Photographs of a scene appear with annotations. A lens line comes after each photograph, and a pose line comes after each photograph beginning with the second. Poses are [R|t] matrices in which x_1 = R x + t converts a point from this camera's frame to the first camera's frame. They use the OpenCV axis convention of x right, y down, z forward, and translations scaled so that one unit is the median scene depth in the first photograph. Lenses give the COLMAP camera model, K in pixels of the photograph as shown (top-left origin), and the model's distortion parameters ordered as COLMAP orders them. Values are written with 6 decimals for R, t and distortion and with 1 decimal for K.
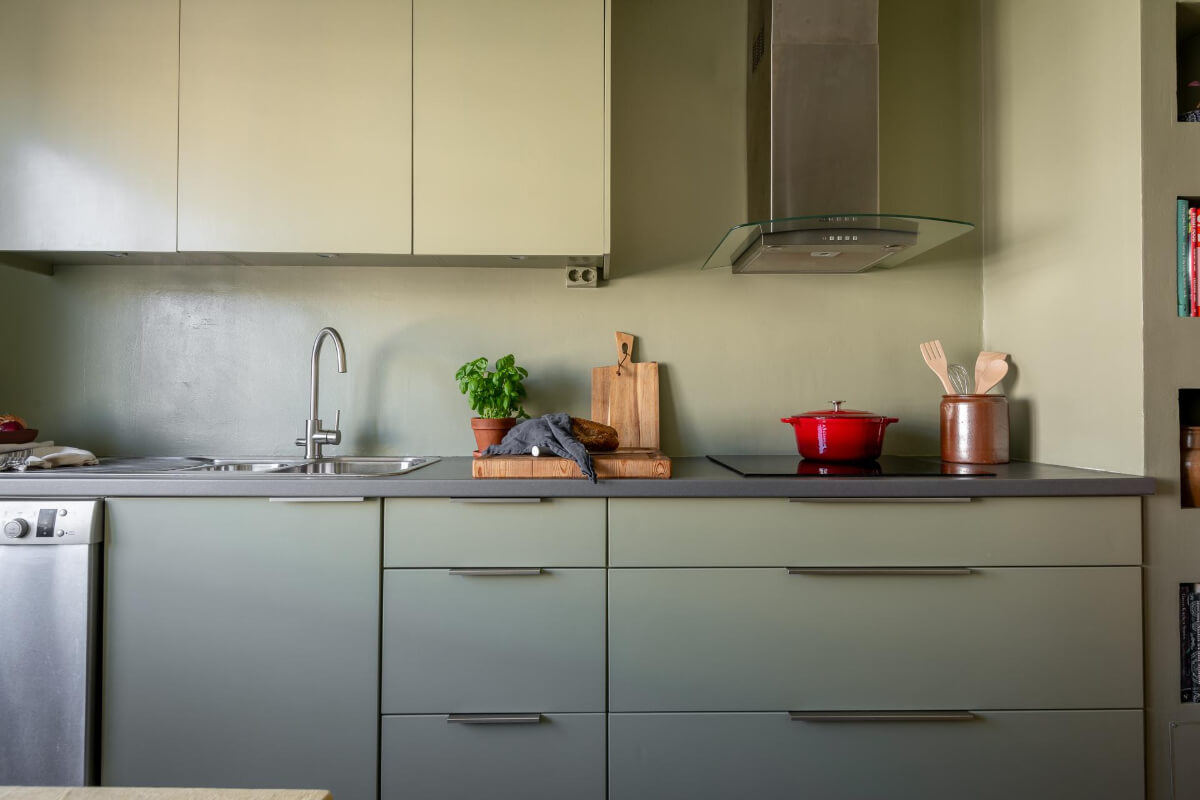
lens RADIAL K [[611.2, 0, 610.4], [0, 611.2, 401.5], [0, 0, 1]] dist [0.041998, -0.029973]
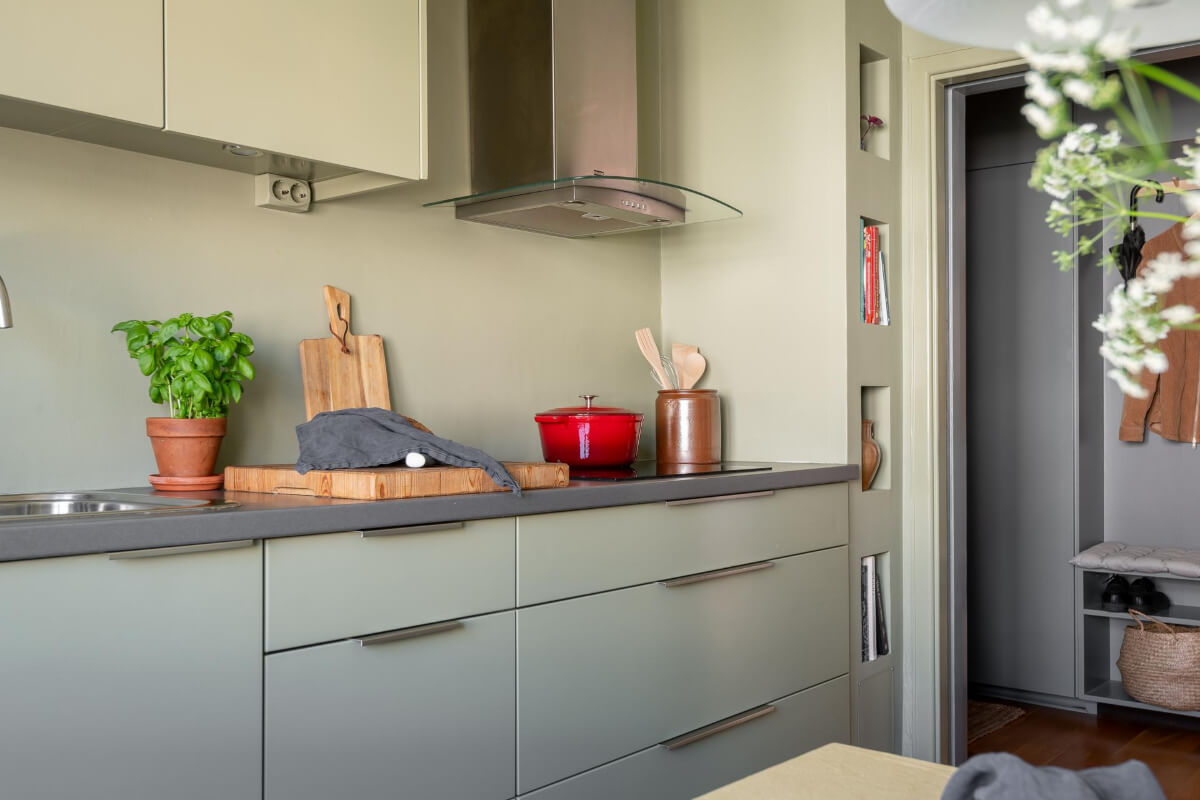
lens RADIAL K [[1095.2, 0, 600.0], [0, 1095.2, 400.0], [0, 0, 1]] dist [0.020635, 0.002404]
pose [[0.661672, 0.006462, 0.749765, -0.725753], [0.003212, 0.999929, -0.011453, 0.022793], [-0.749786, 0.009987, 0.661605, 0.022141]]
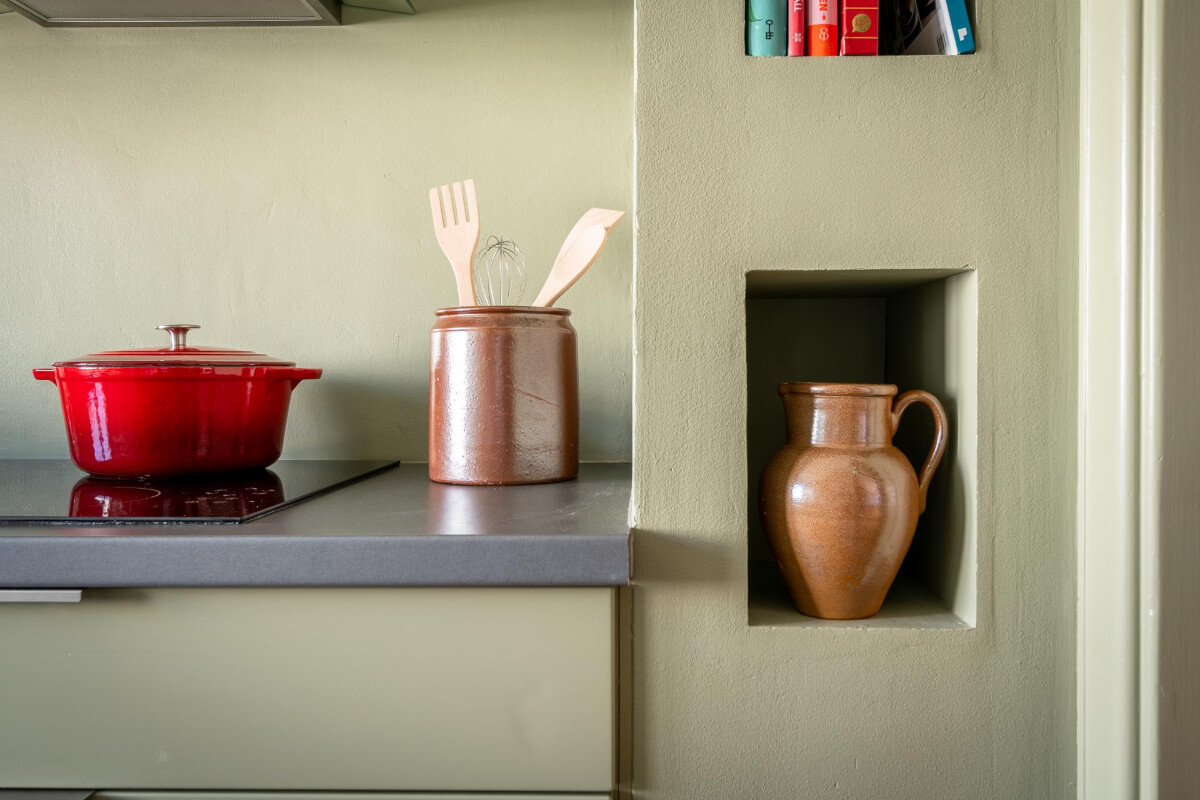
lens RADIAL K [[1003.9, 0, 599.4], [0, 1003.9, 373.1], [0, 0, 1]] dist [0.000100, -0.000780]
pose [[0.999373, 0.005067, -0.035054, 0.674448], [-0.004767, 0.999951, 0.008623, 0.023906], [0.035096, -0.008450, 0.999348, 0.356773]]
